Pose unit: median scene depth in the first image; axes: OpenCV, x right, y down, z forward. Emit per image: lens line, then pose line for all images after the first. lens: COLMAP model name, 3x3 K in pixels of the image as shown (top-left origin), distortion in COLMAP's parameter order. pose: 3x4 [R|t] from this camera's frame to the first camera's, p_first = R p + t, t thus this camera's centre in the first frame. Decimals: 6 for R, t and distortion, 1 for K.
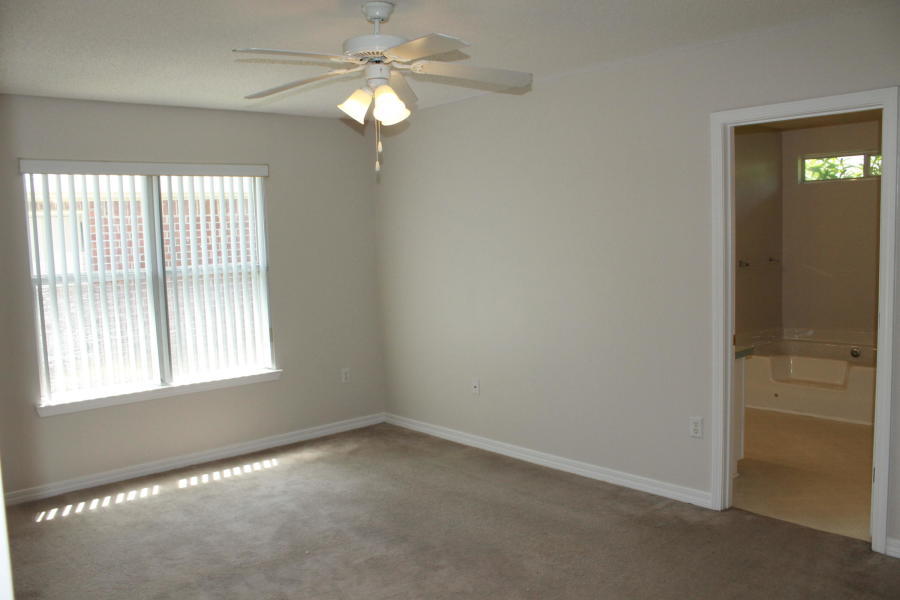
lens RADIAL K [[768.8, 0, 450.3], [0, 768.8, 299.0], [0, 0, 1]] dist [-0.118116, 0.005589]
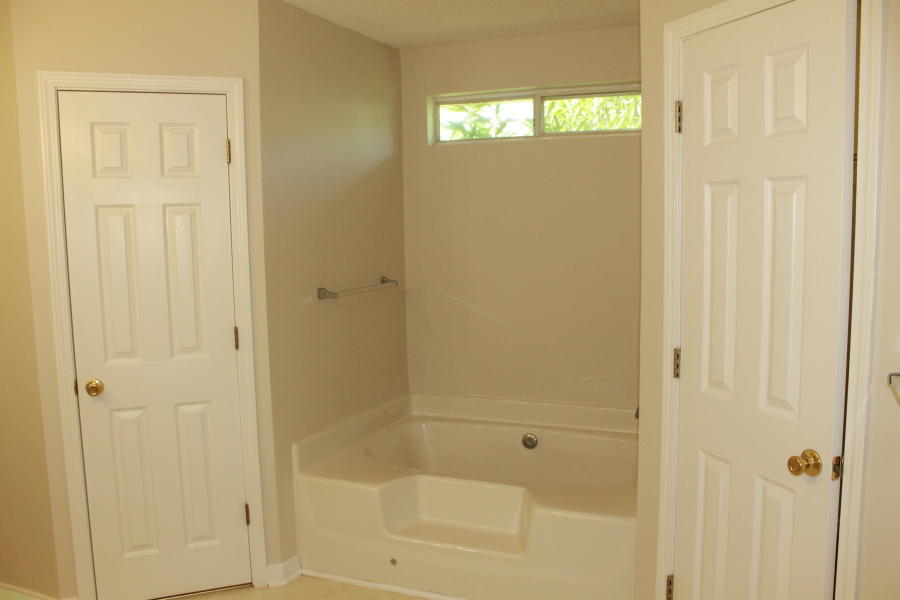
lens RADIAL K [[768.8, 0, 449.3], [0, 768.8, 299.4], [0, 0, 1]] dist [-0.118116, 0.005589]
pose [[0.906475, -0.040127, 0.420349, 0.225177], [0.034959, 0.999189, 0.019996, -0.046523], [-0.420810, -0.003431, 0.907142, 0.451769]]
